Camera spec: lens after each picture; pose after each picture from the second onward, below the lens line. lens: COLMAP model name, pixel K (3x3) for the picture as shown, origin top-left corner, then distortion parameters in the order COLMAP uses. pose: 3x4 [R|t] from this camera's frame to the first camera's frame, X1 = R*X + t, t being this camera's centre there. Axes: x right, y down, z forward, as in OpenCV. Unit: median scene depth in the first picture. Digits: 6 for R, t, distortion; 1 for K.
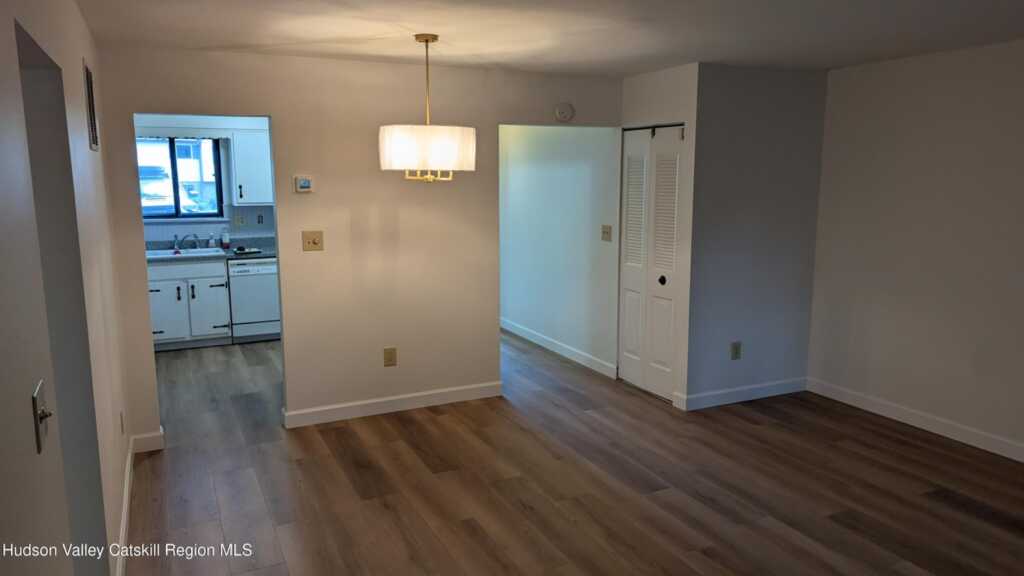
lens RADIAL K [[725.0, 0, 512.0], [0, 725.0, 288.0], [0, 0, 1]] dist [0.043581, 0.001279]
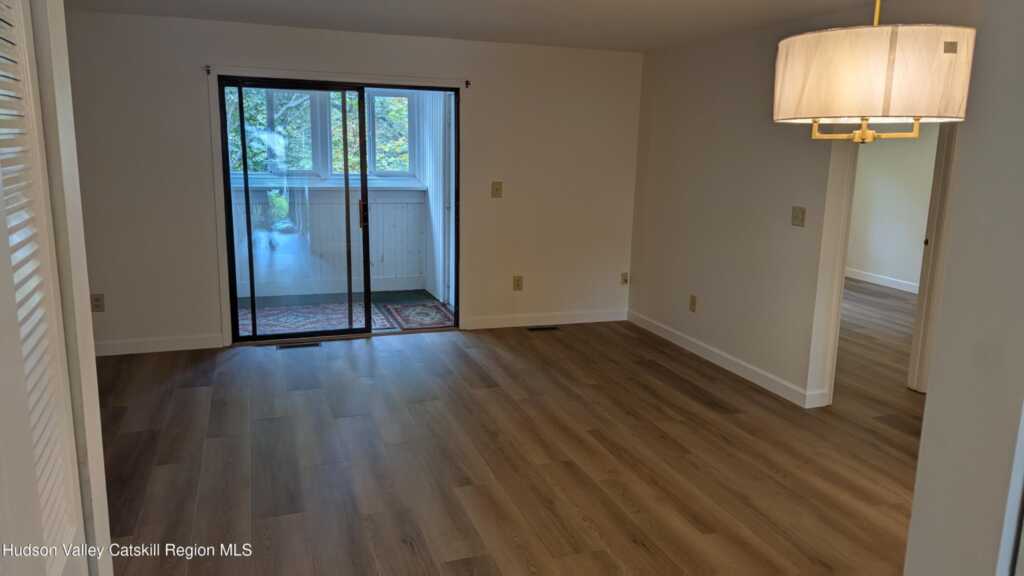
lens RADIAL K [[754.4, 0, 512.0], [0, 754.4, 288.0], [0, 0, 1]] dist [0.036149, -0.000257]
pose [[-0.994737, -0.037203, 0.095470, 0.101025], [0.000358, 0.930487, 0.366324, -0.297707], [-0.102462, 0.364430, -0.925577, 1.843860]]
